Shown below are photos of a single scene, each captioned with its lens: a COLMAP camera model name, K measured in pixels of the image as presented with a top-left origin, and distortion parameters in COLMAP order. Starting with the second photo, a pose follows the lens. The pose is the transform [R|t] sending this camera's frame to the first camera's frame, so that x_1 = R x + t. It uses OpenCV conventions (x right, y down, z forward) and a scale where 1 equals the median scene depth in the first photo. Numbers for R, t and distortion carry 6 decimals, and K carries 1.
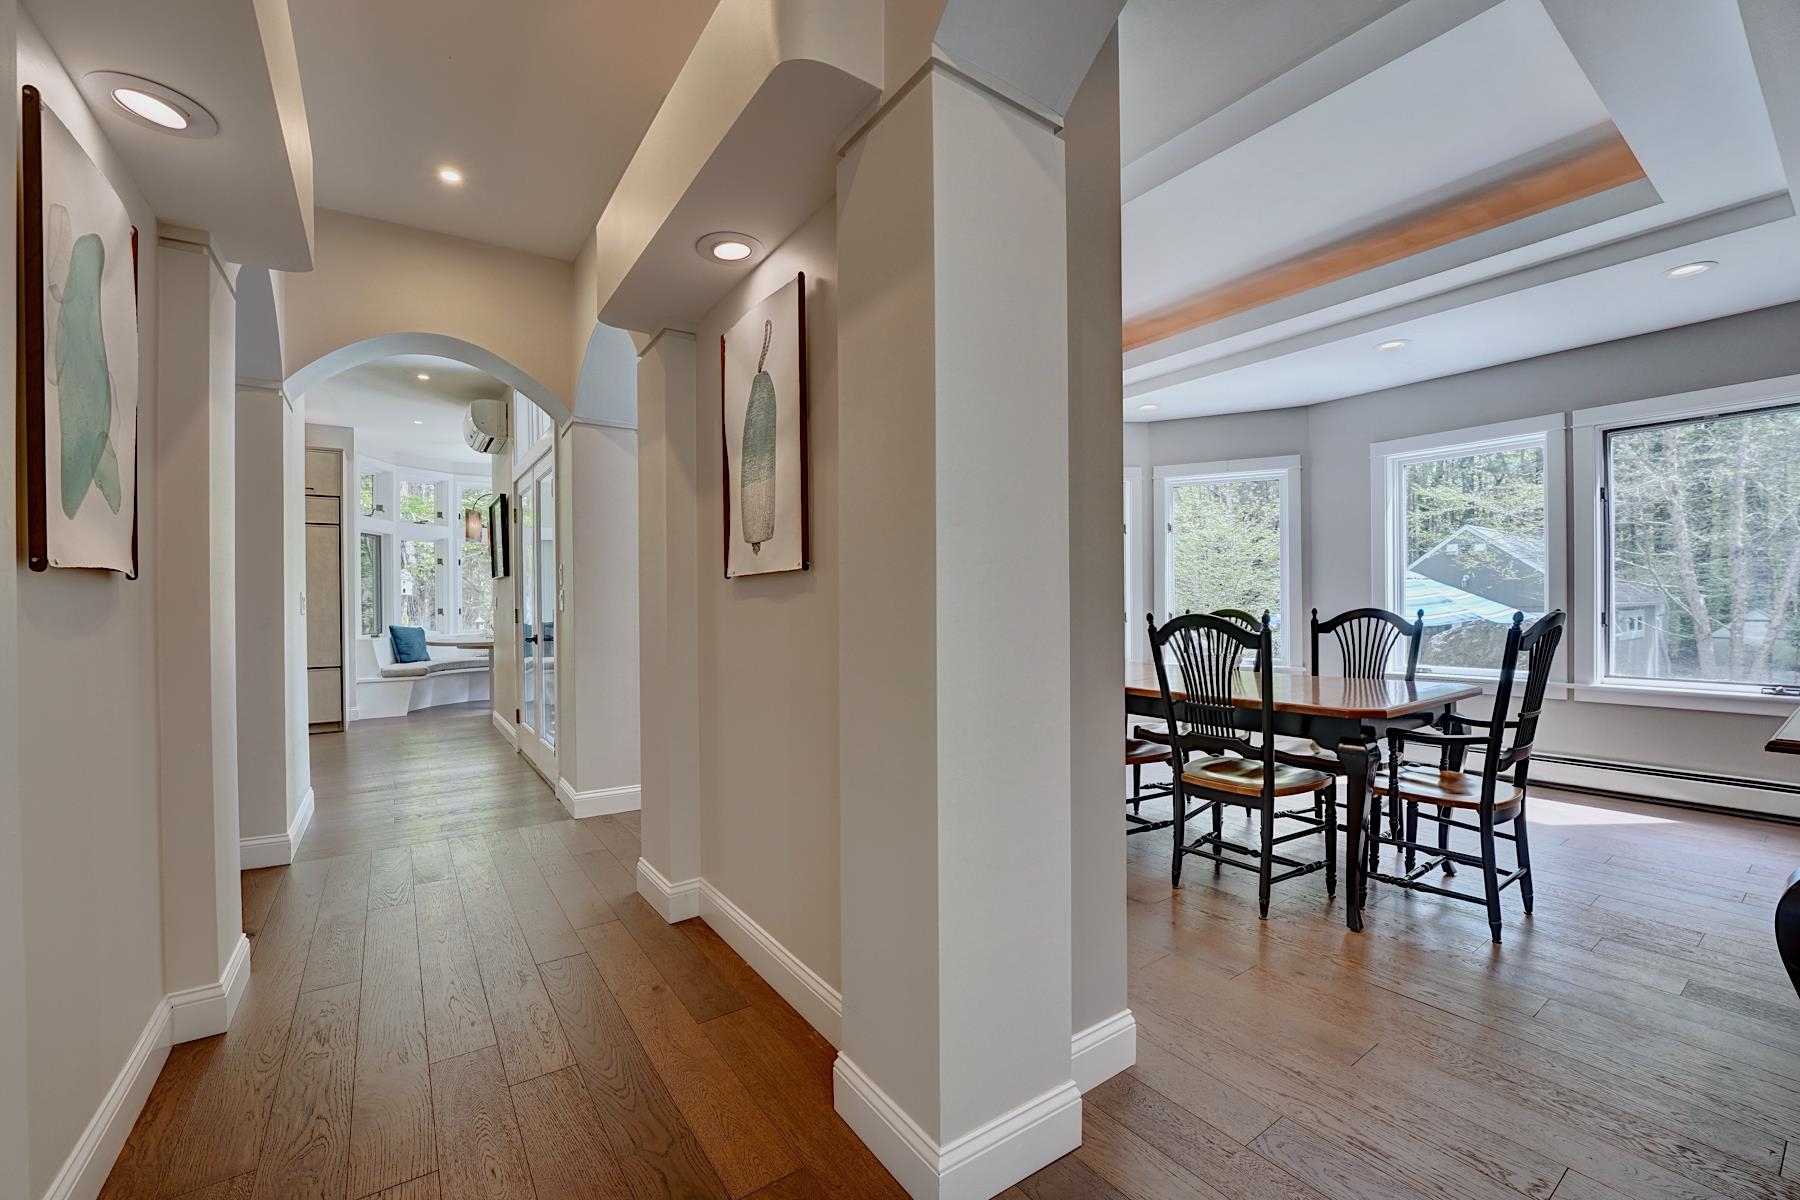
lens RADIAL K [[738.7, 0, 899.1], [0, 738.7, 605.1], [0, 0, 1]] dist [-0.025452, -0.000034]
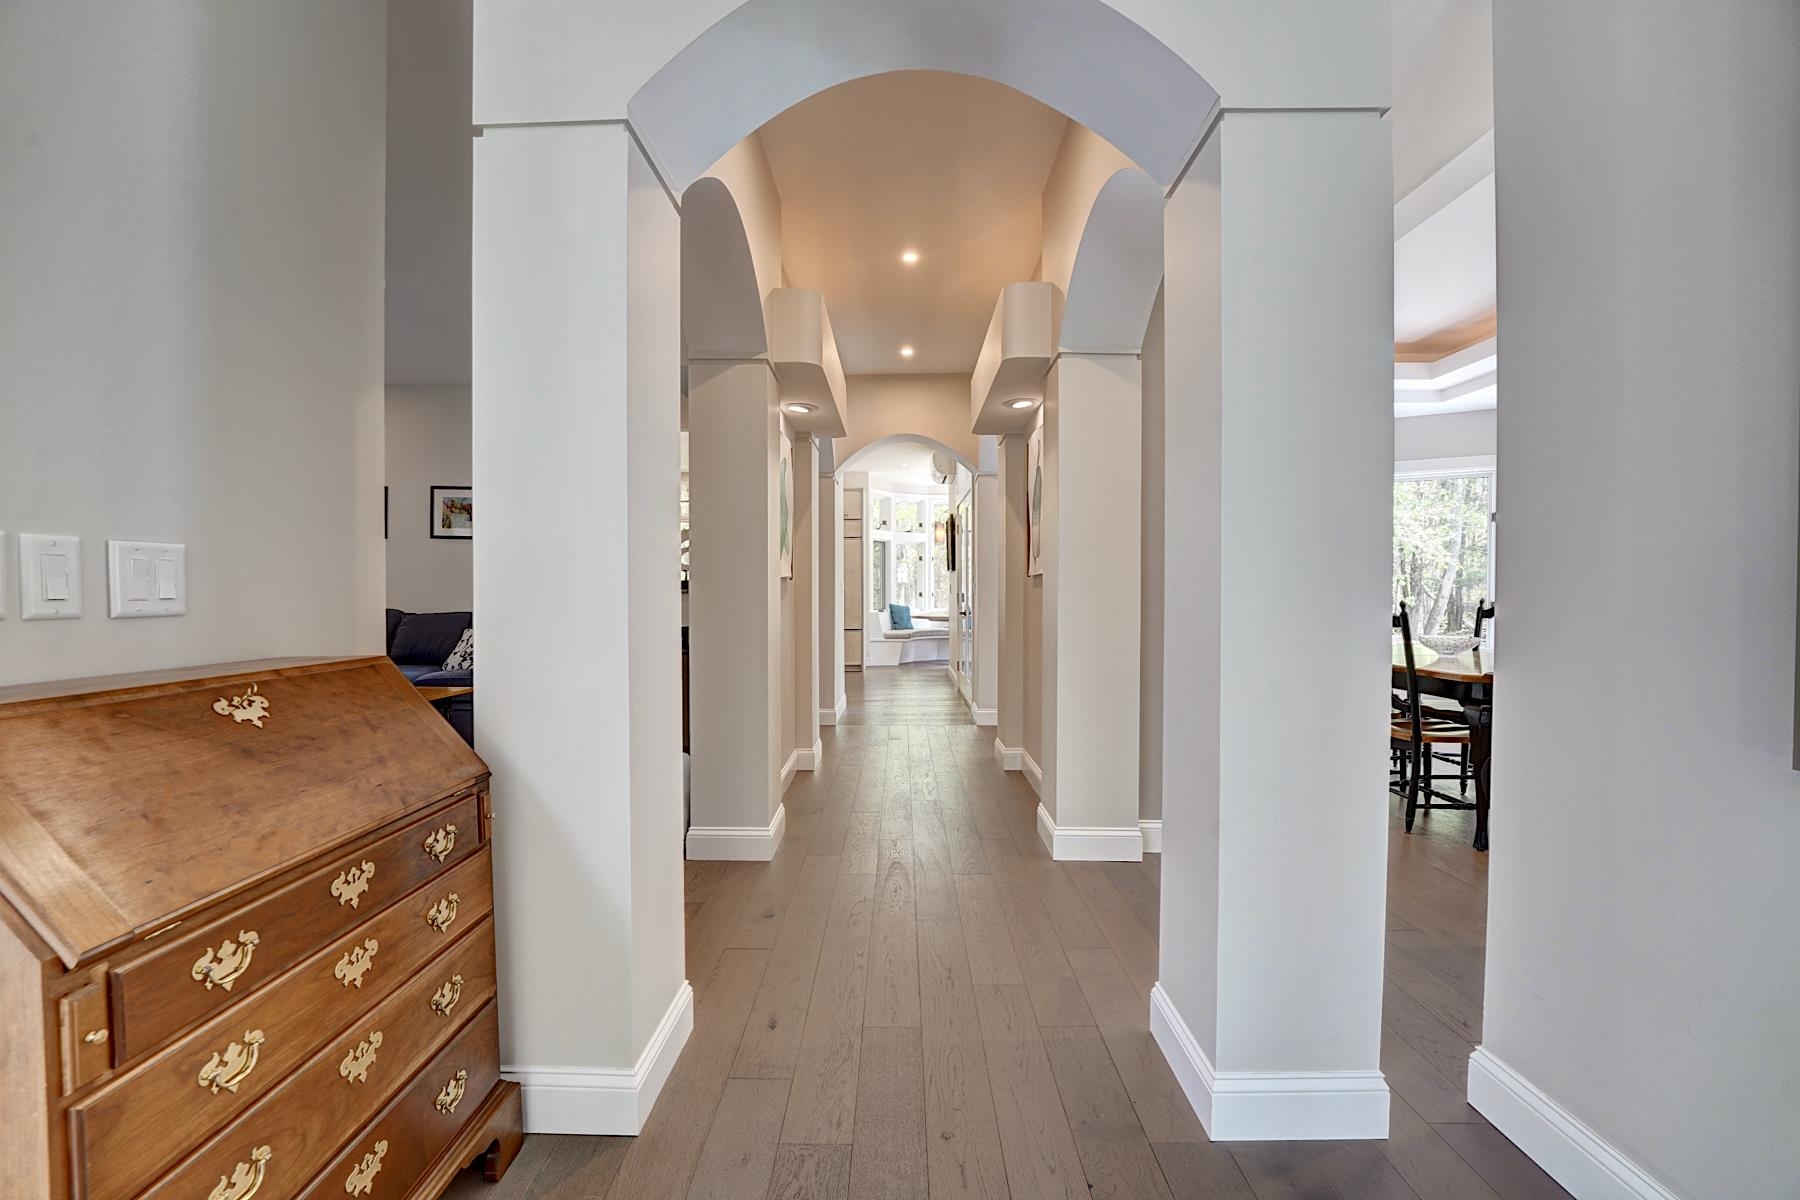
lens RADIAL K [[738.7, 0, 899.1], [0, 738.7, 605.1], [0, 0, 1]] dist [-0.025452, -0.000034]
pose [[0.820043, 0.018979, -0.571988, 0.191751], [-0.008256, 0.999738, 0.021335, -0.000779], [0.572243, -0.012773, 0.819985, -0.235912]]
